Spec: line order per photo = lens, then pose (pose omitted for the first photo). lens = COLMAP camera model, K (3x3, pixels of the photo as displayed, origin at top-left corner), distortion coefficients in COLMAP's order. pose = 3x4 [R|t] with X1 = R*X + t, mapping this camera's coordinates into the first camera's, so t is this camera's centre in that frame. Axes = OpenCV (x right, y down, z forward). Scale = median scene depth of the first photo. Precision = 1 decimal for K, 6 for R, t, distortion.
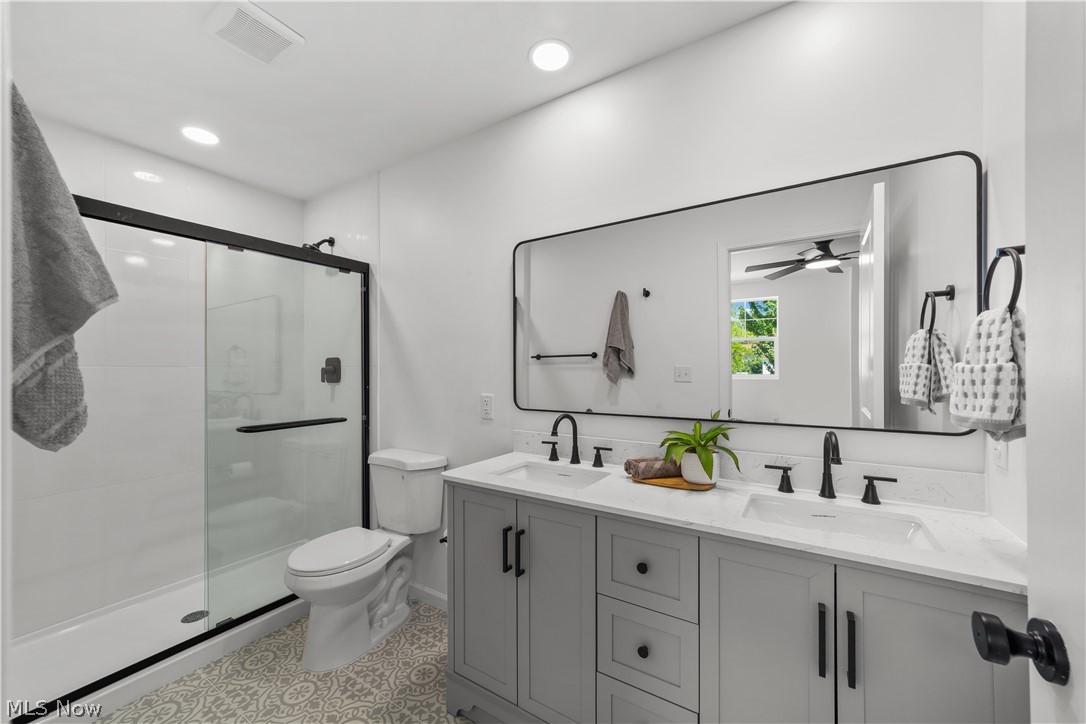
lens RADIAL K [[416.4, 0, 538.8], [0, 416.4, 367.5], [0, 0, 1]] dist [-0.014309, 0.007908]
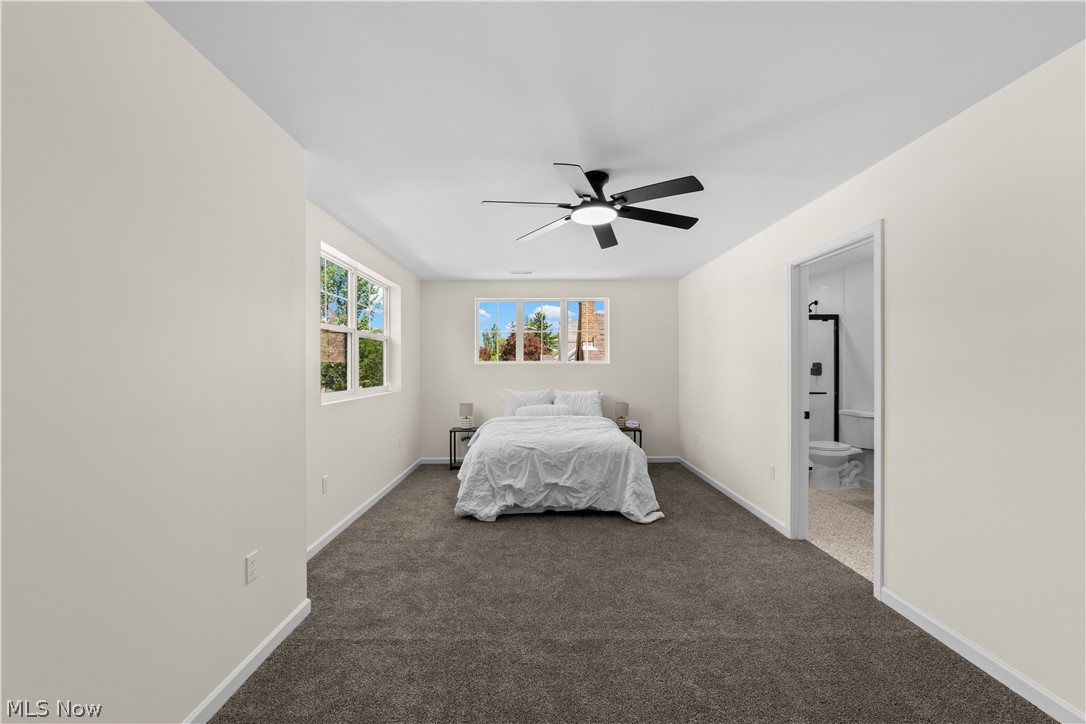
lens RADIAL K [[422.4, 0, 540.1], [0, 422.4, 368.1], [0, 0, 1]] dist [-0.020312, 0.010856]
pose [[0.552643, 0.002833, -0.833413, 0.533911], [0.001552, 0.999989, 0.004429, -0.011249], [0.833416, -0.003741, 0.552633, -1.465997]]
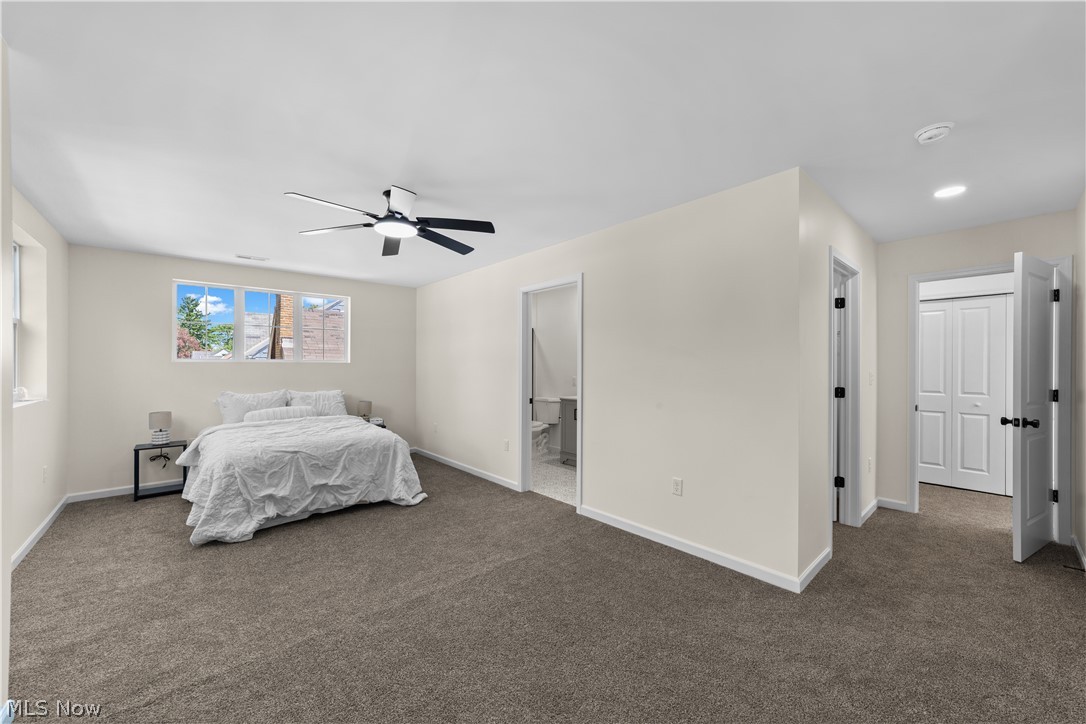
lens RADIAL K [[416.4, 0, 538.8], [0, 416.4, 367.5], [0, 0, 1]] dist [-0.014309, 0.007908]
pose [[0.962704, 0.003227, -0.270538, 0.411903], [-0.002392, 0.999991, 0.003414, -0.007868], [0.270547, -0.002640, 0.962703, -1.821206]]
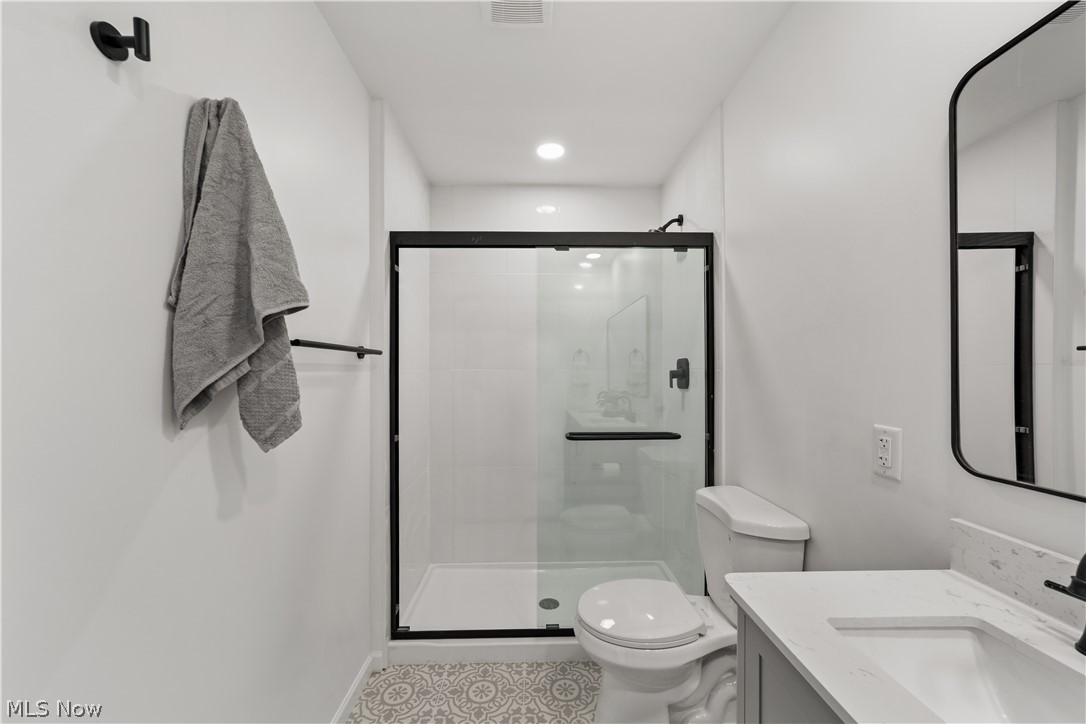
lens RADIAL K [[422.4, 0, 540.1], [0, 422.4, 368.1], [0, 0, 1]] dist [-0.020312, 0.010856]
pose [[0.565810, -0.000412, -0.824536, 0.050469], [0.000756, 1.000000, 0.000019, -0.005643], [0.824536, -0.000634, 0.565810, 0.361832]]
